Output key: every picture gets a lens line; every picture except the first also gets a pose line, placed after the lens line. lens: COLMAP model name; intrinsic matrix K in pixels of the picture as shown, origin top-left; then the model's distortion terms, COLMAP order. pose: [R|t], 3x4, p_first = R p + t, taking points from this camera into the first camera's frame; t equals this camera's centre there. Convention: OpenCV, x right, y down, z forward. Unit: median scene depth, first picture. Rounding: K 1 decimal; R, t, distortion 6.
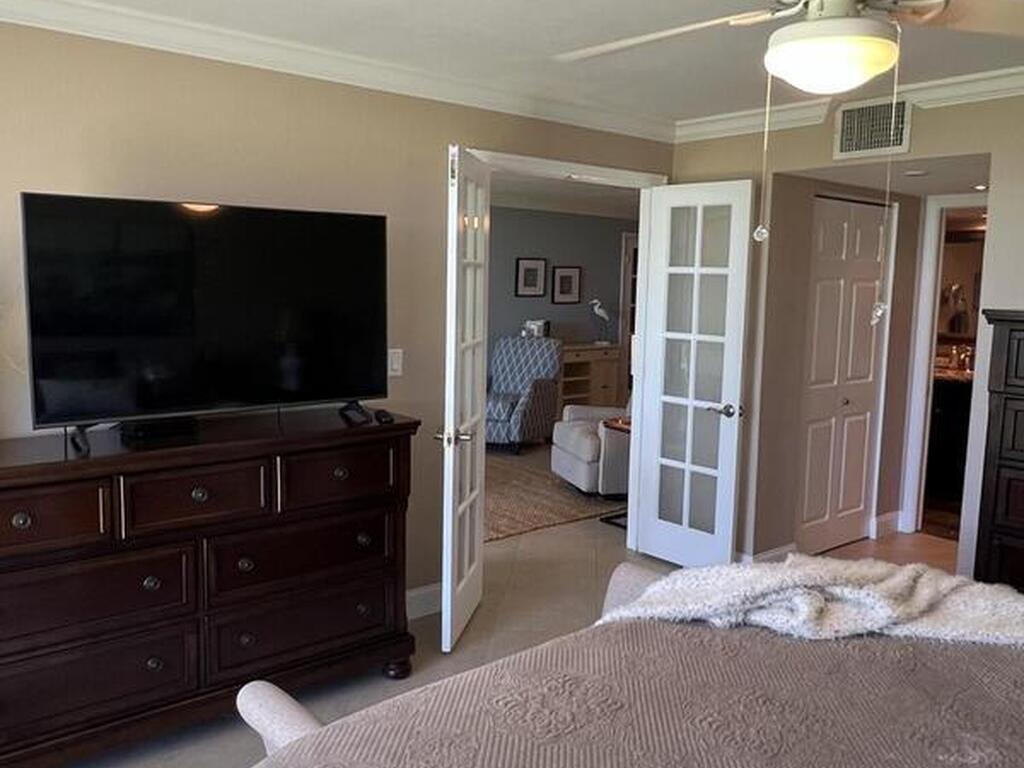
lens RADIAL K [[856.4, 0, 508.4], [0, 856.4, 379.0], [0, 0, 1]] dist [0.005710, -0.011556]
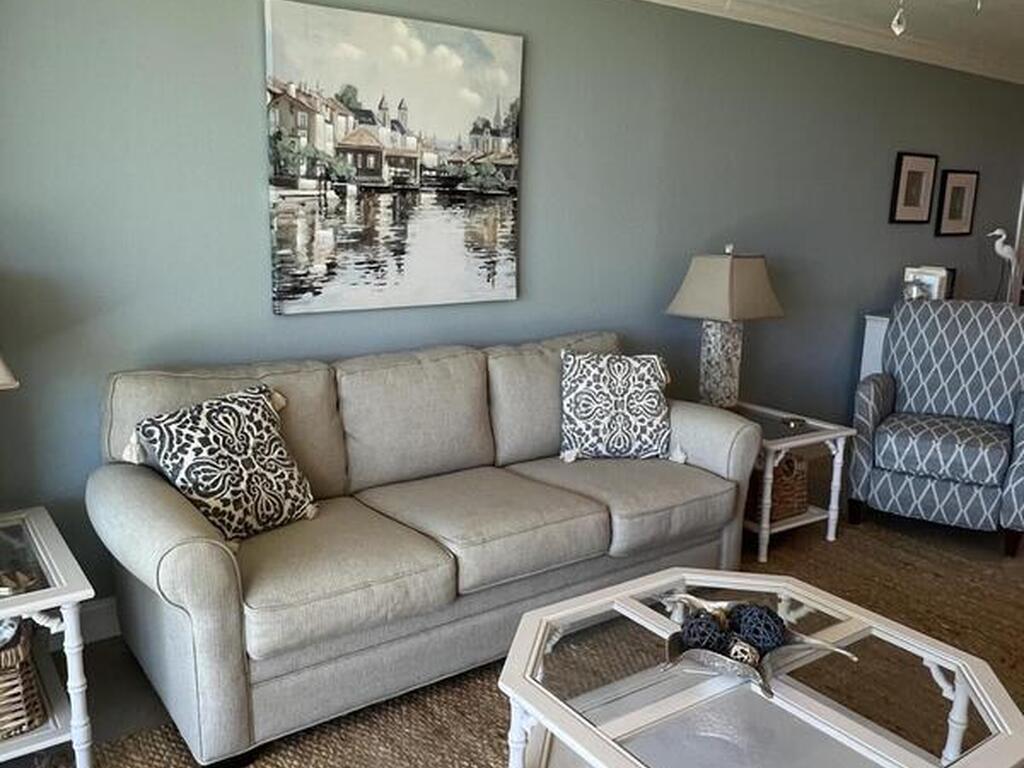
lens RADIAL K [[856.4, 0, 508.4], [0, 856.4, 379.0], [0, 0, 1]] dist [0.005710, -0.011556]
pose [[0.997509, 0.014728, -0.068989, -0.194396], [-0.009291, 0.996872, 0.078480, -0.036298], [0.069930, -0.077643, 0.994526, 0.415558]]
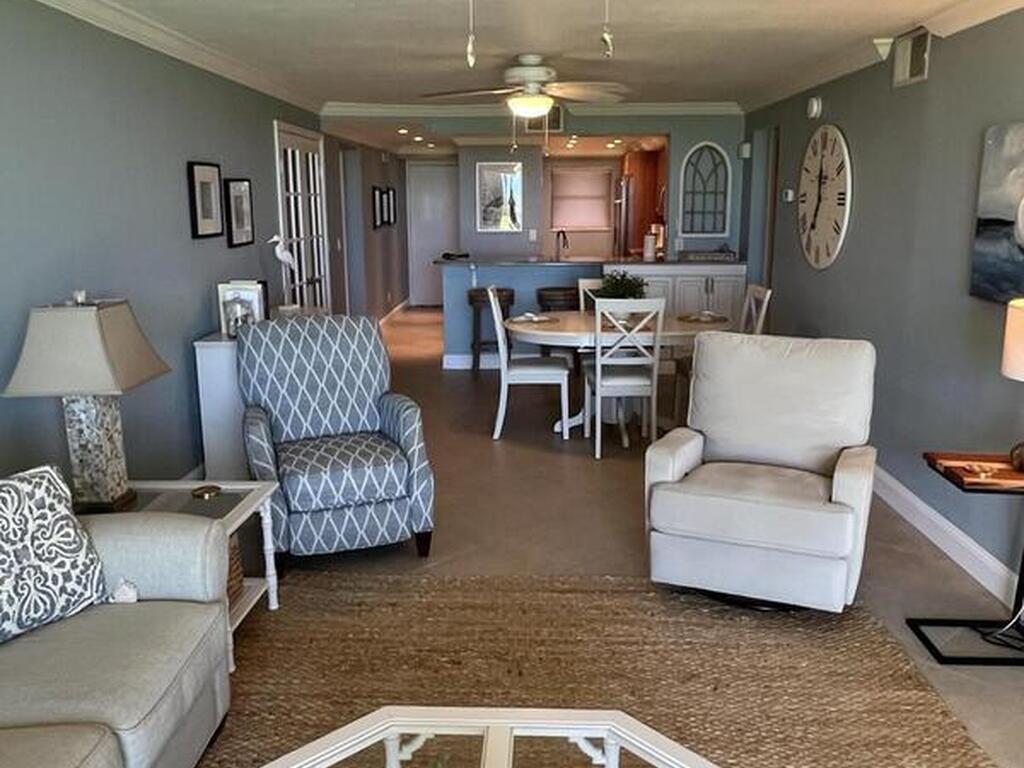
lens RADIAL K [[856.4, 0, 508.4], [0, 856.4, 379.0], [0, 0, 1]] dist [0.005710, -0.011556]
pose [[0.666008, -0.182889, 0.723177, -0.245294], [0.115587, 0.983071, 0.142166, -0.064015], [-0.736935, -0.011094, 0.675873, 0.508439]]
